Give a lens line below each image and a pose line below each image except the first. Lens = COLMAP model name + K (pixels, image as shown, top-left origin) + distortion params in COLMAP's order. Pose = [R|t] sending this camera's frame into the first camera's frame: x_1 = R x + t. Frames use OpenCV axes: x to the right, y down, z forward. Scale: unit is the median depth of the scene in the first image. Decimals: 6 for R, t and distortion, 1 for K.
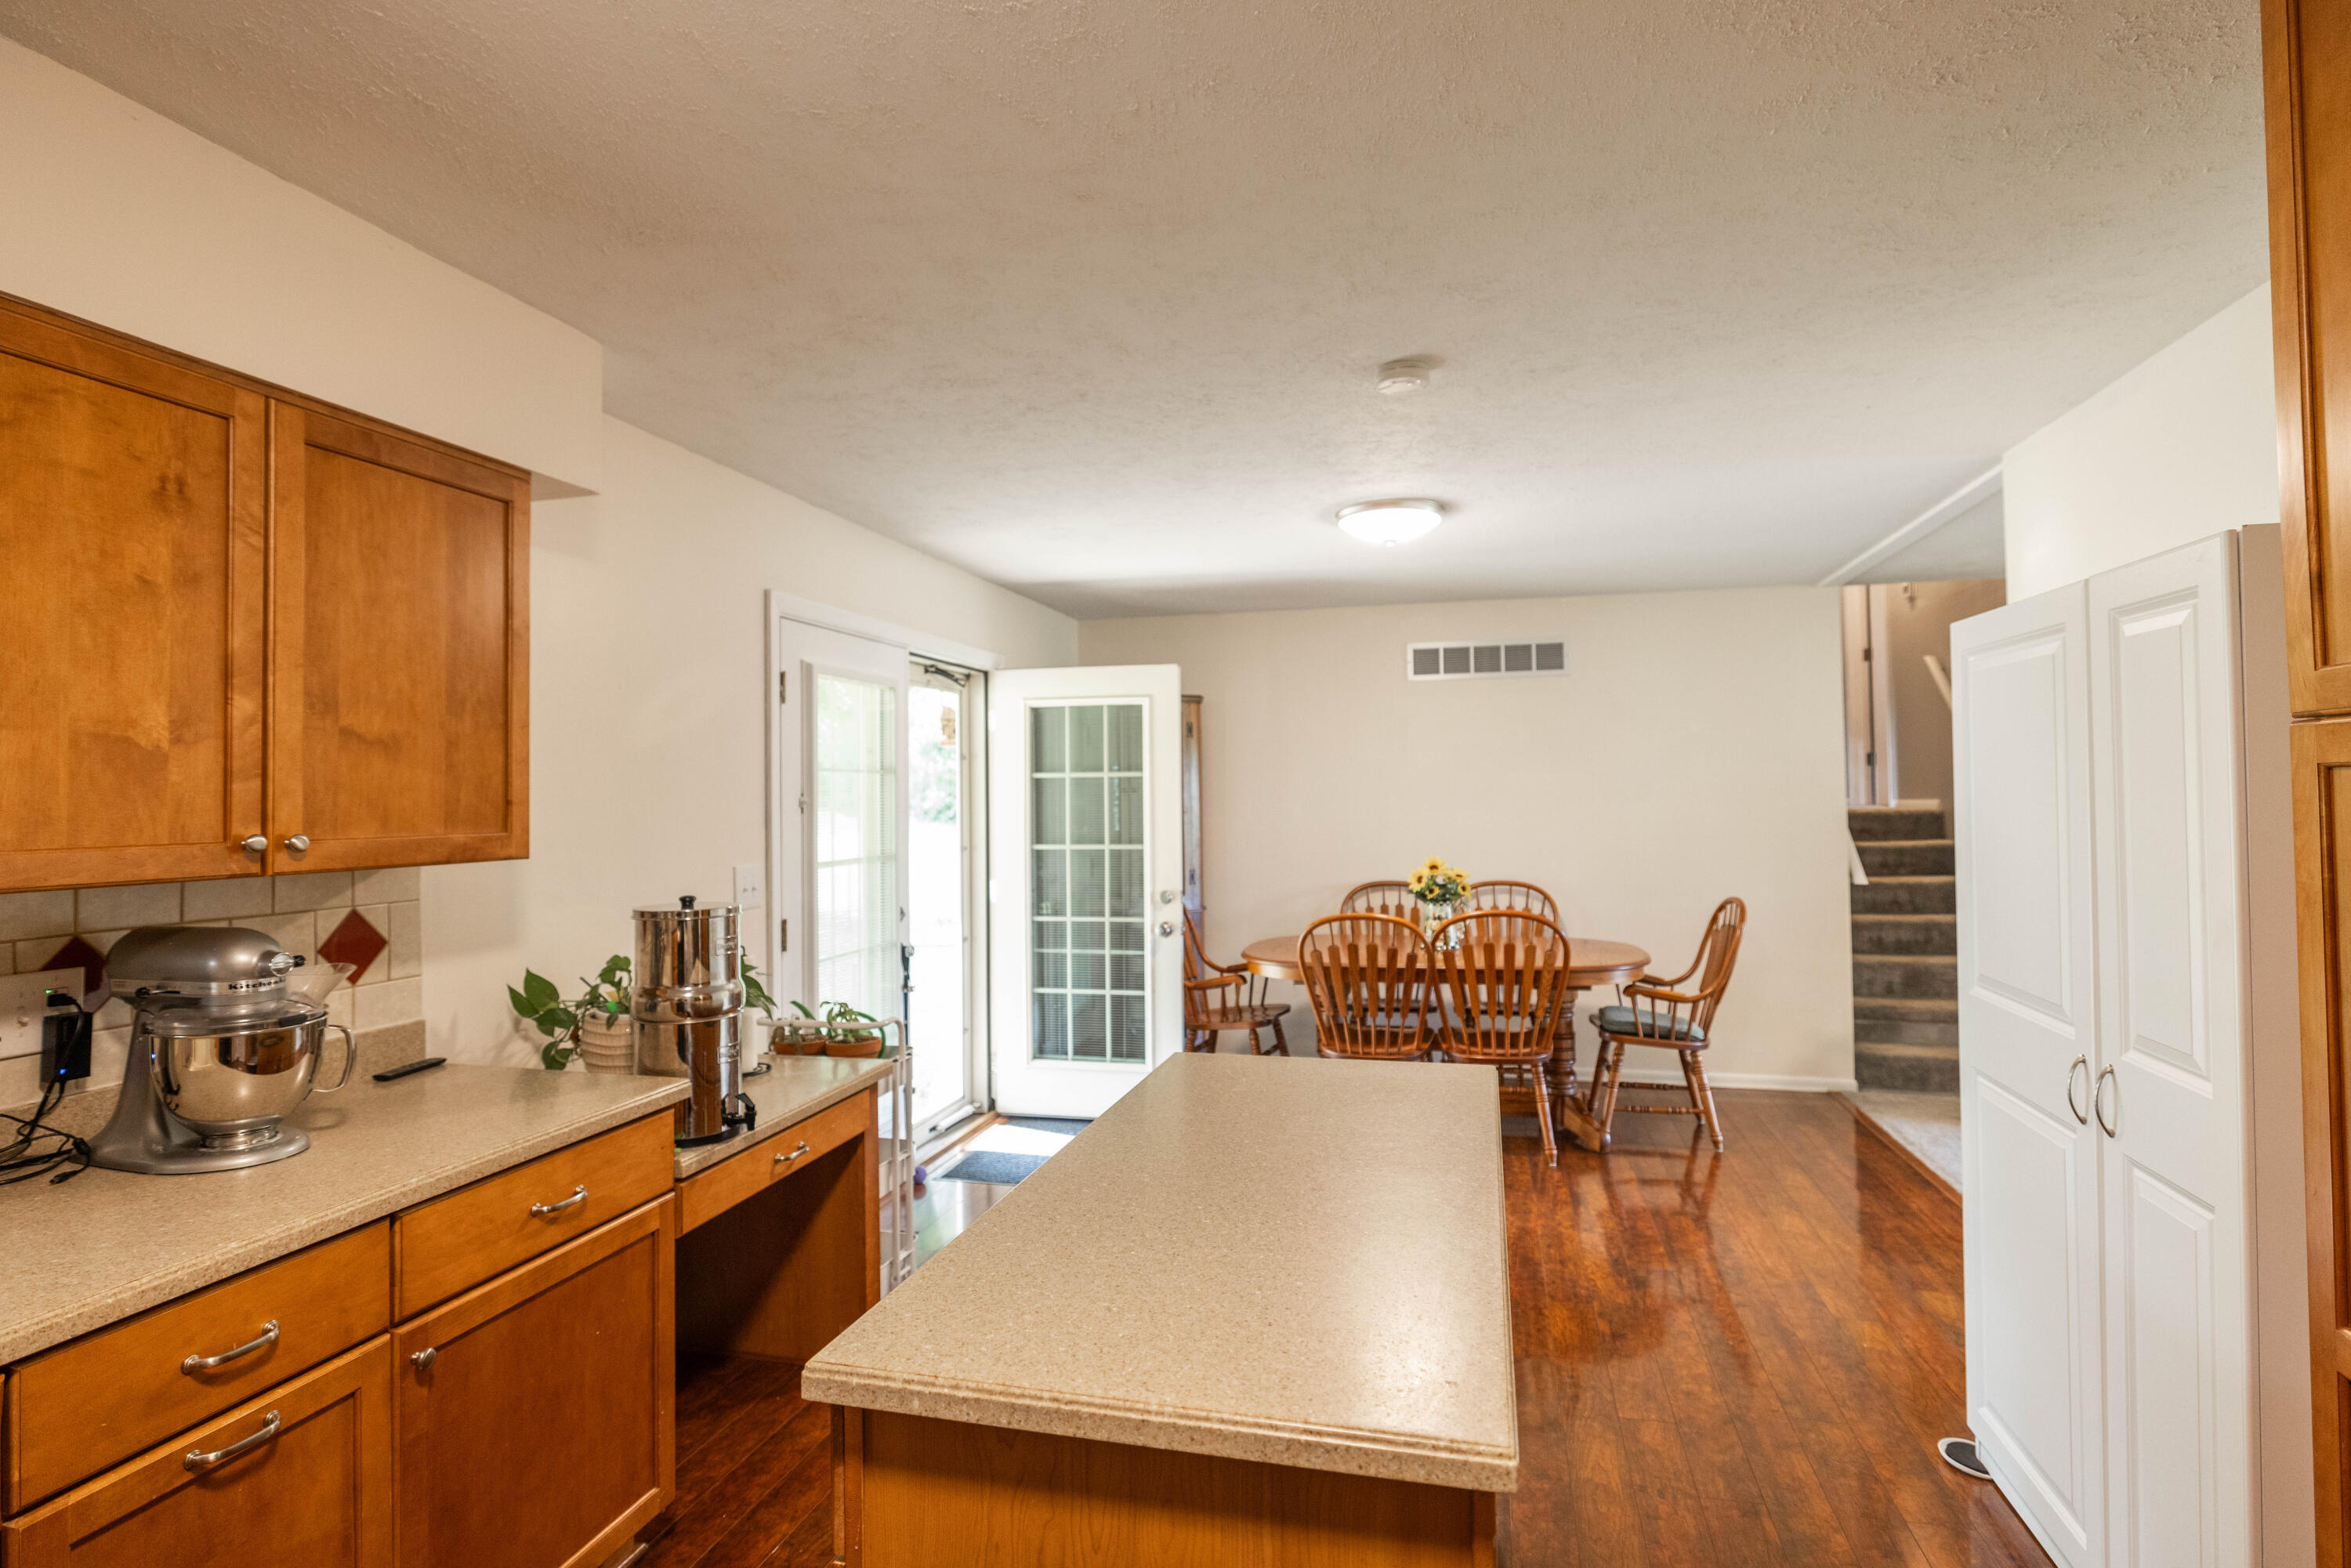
lens RADIAL K [[1175.5, 0, 1173.4], [0, 1175.5, 768.2], [0, 0, 1]] dist [-0.003434, 0.000629]
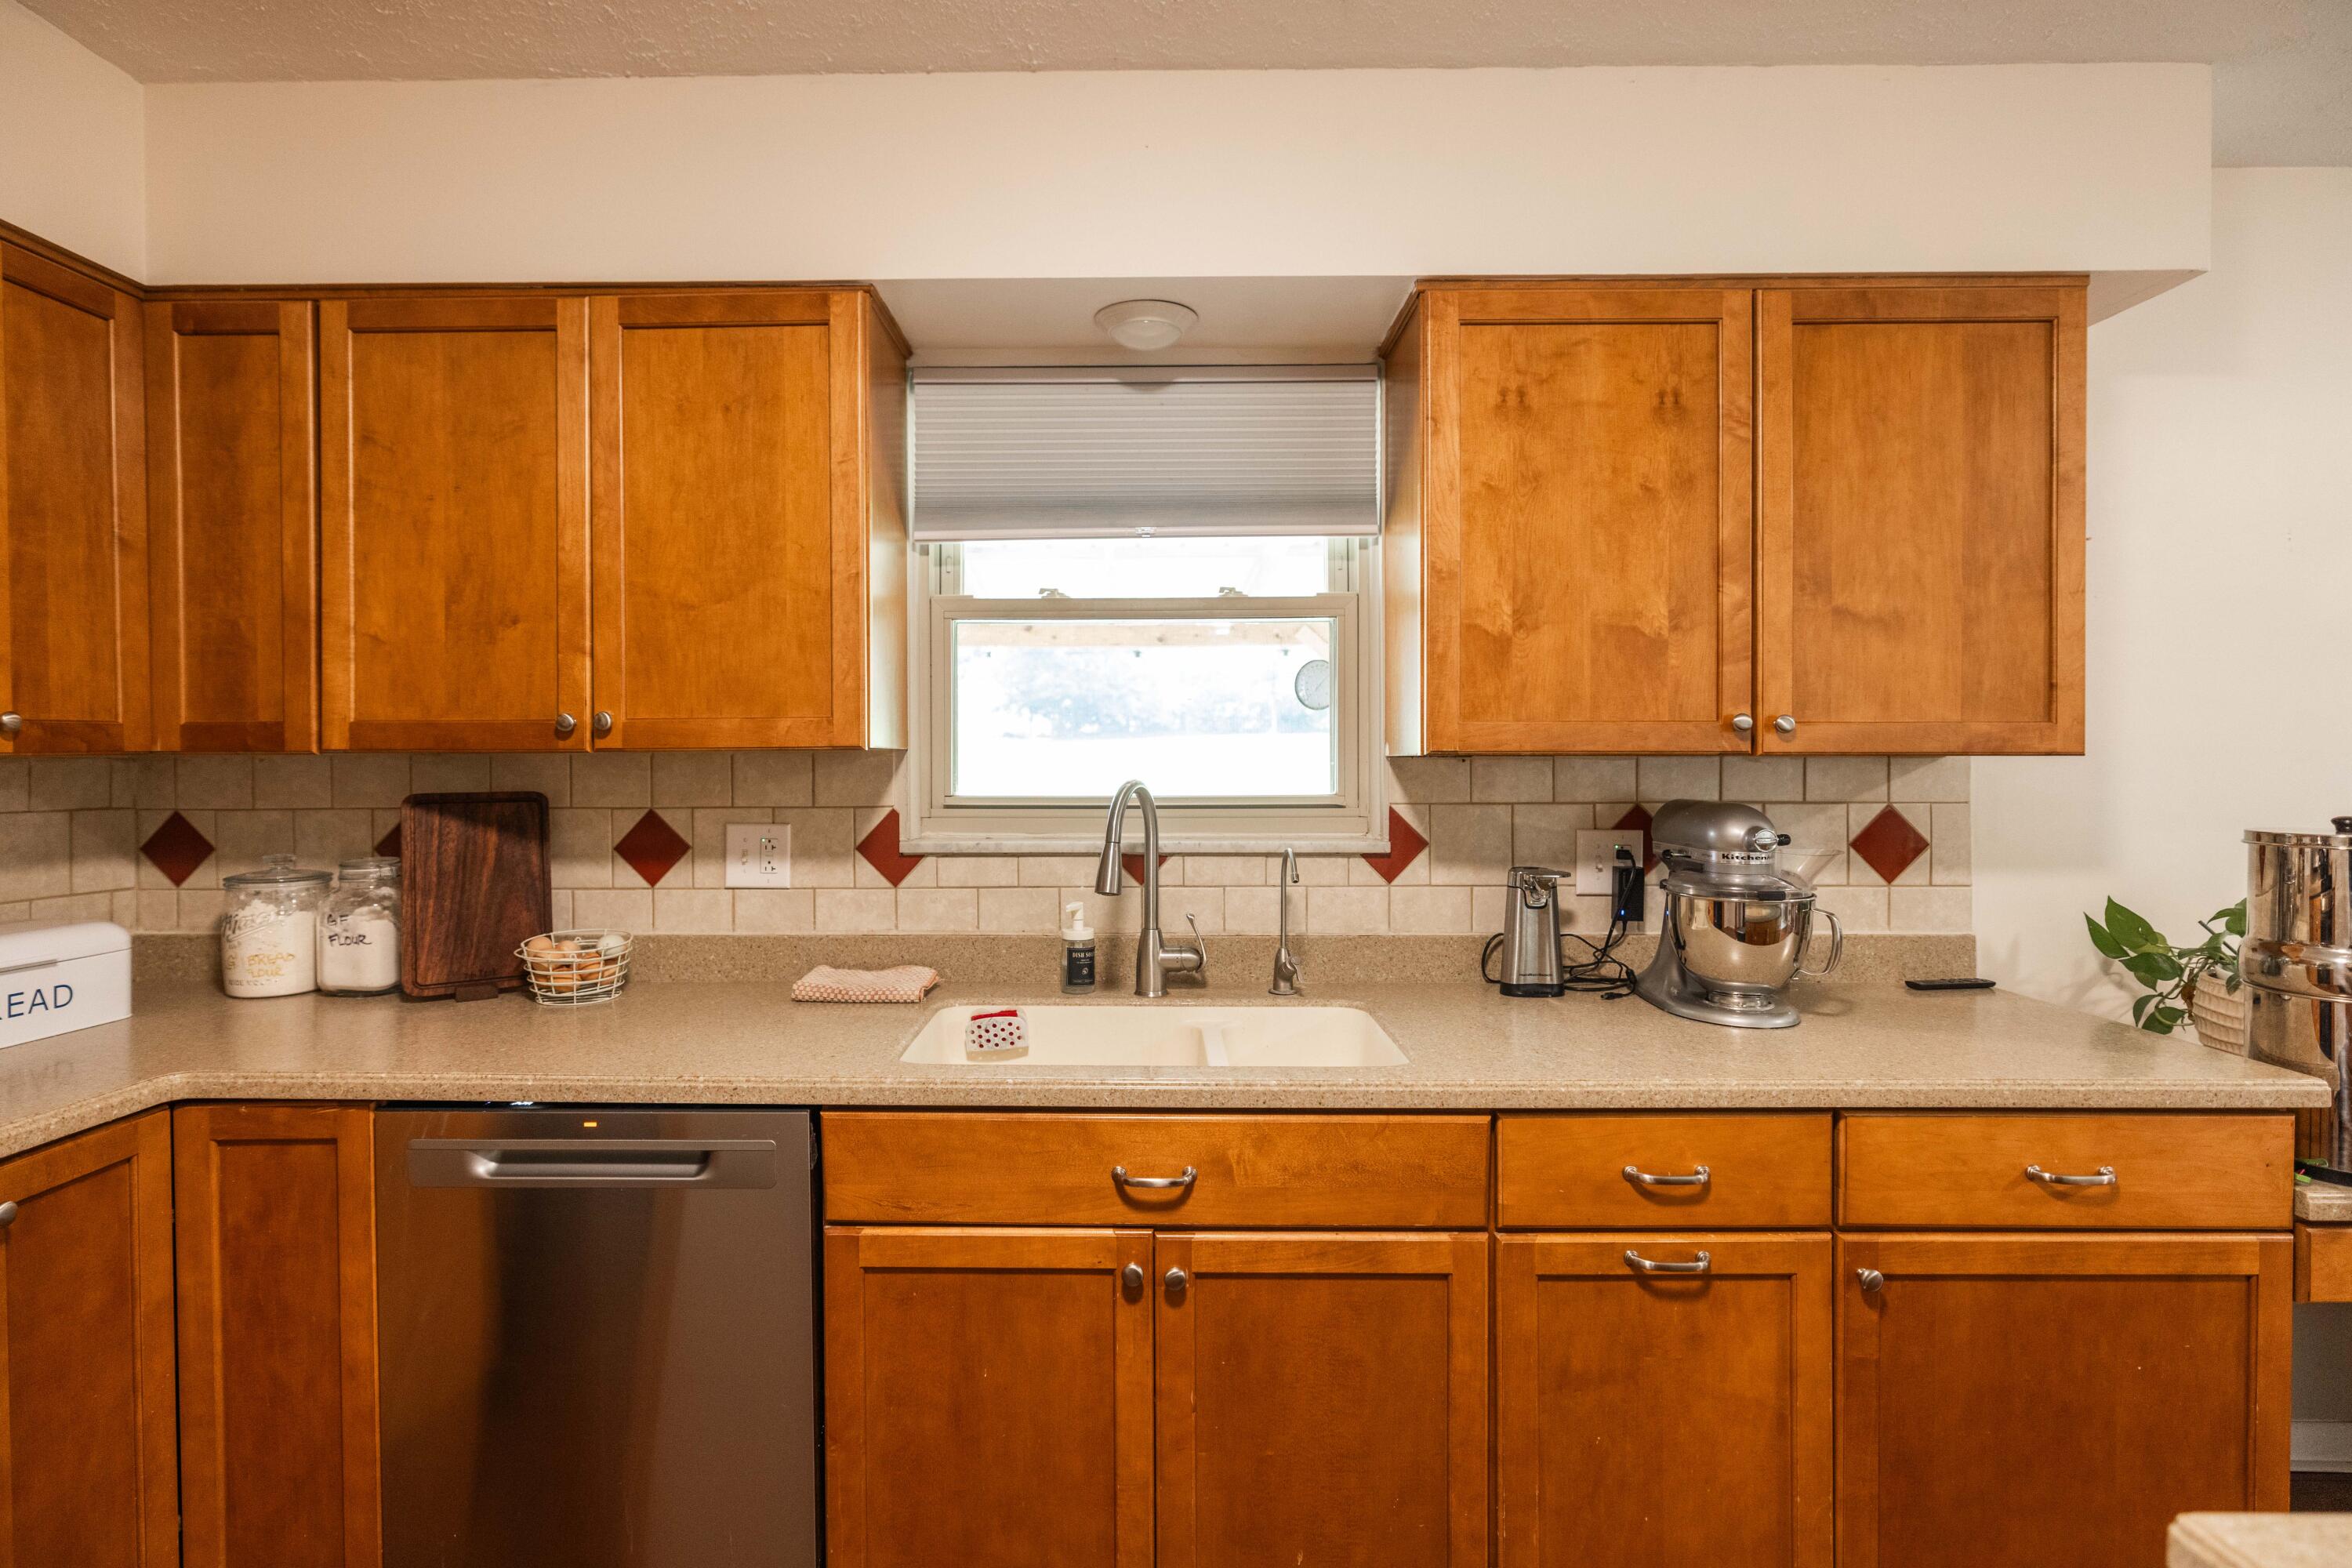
lens RADIAL K [[1130.6, 0, 1128.7], [0, 1130.6, 764.4], [0, 0, 1]] dist [-0.006477, 0.000696]
pose [[0.231259, 0.018207, -0.972722, 0.067974], [0.022158, 0.999467, 0.023976, 0.062728], [0.972640, -0.027098, 0.230732, 0.224406]]
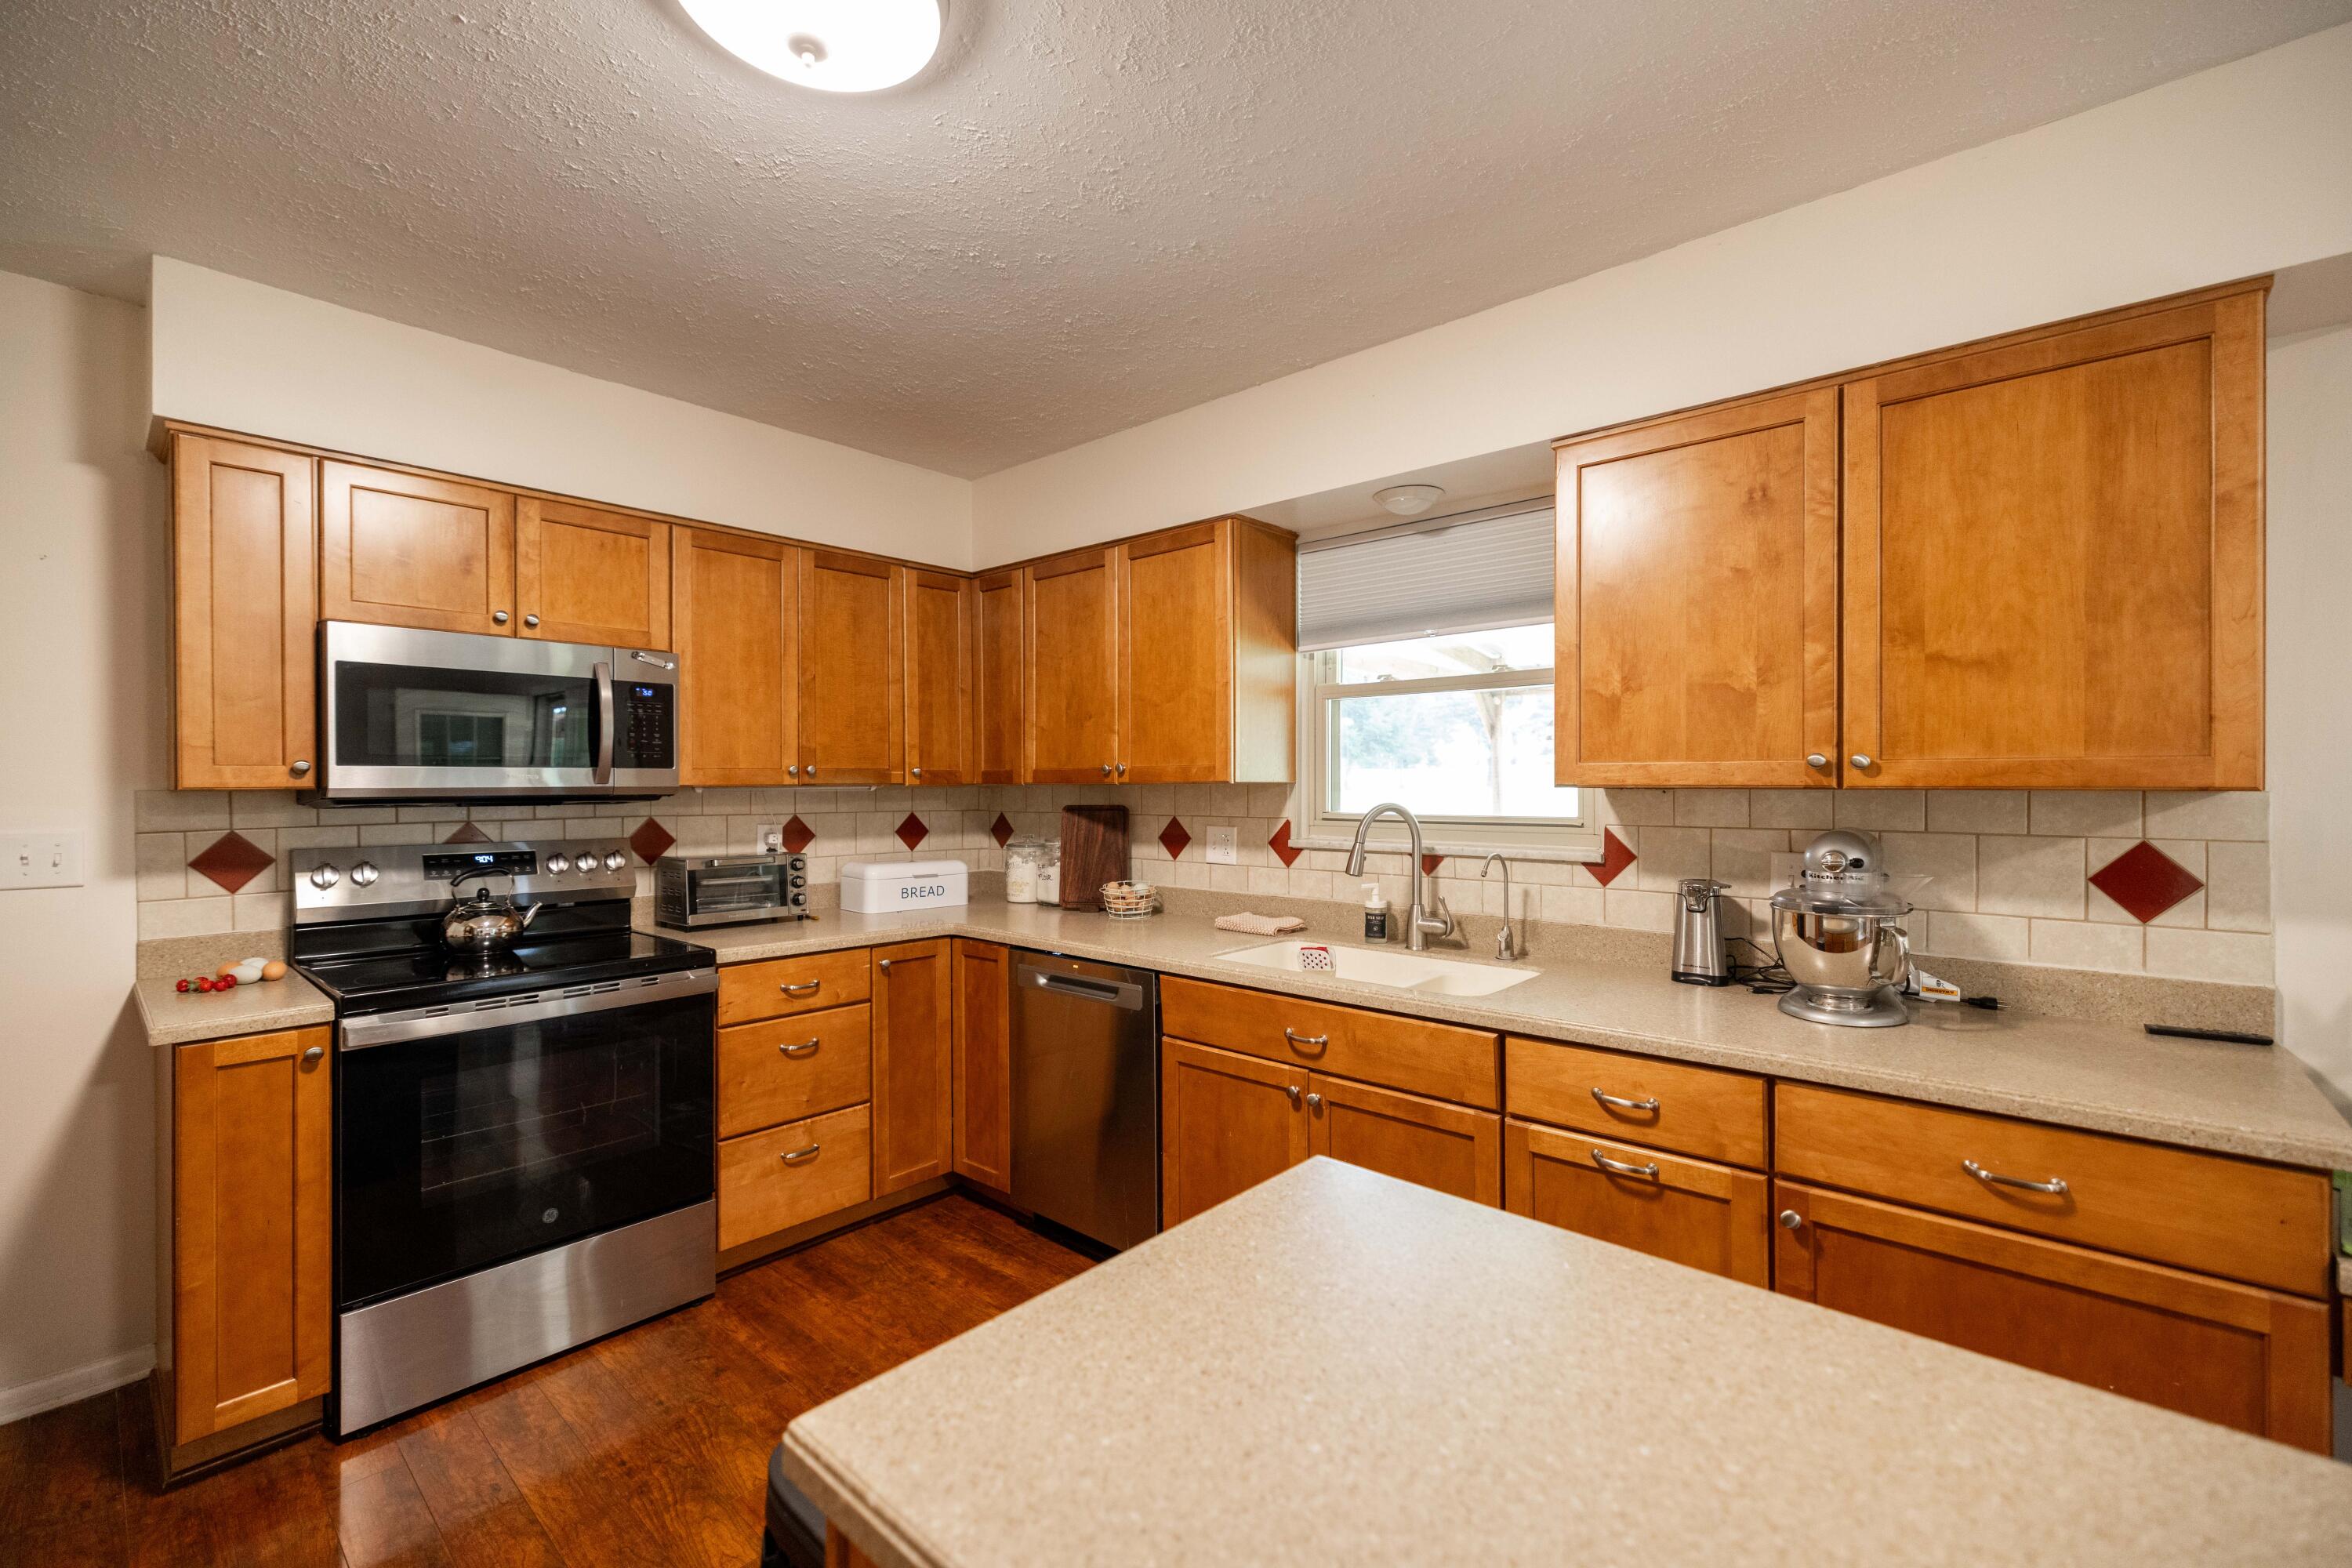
lens RADIAL K [[983.2, 0, 1176.0], [0, 983.2, 784.0], [0, 0, 1]] dist [0.001036, -0.000846]
pose [[-0.456580, 0.011119, -0.889613, 0.416864], [0.026316, 0.999653, -0.001013, 0.068861], [0.889293, -0.023874, -0.456715, 0.835607]]
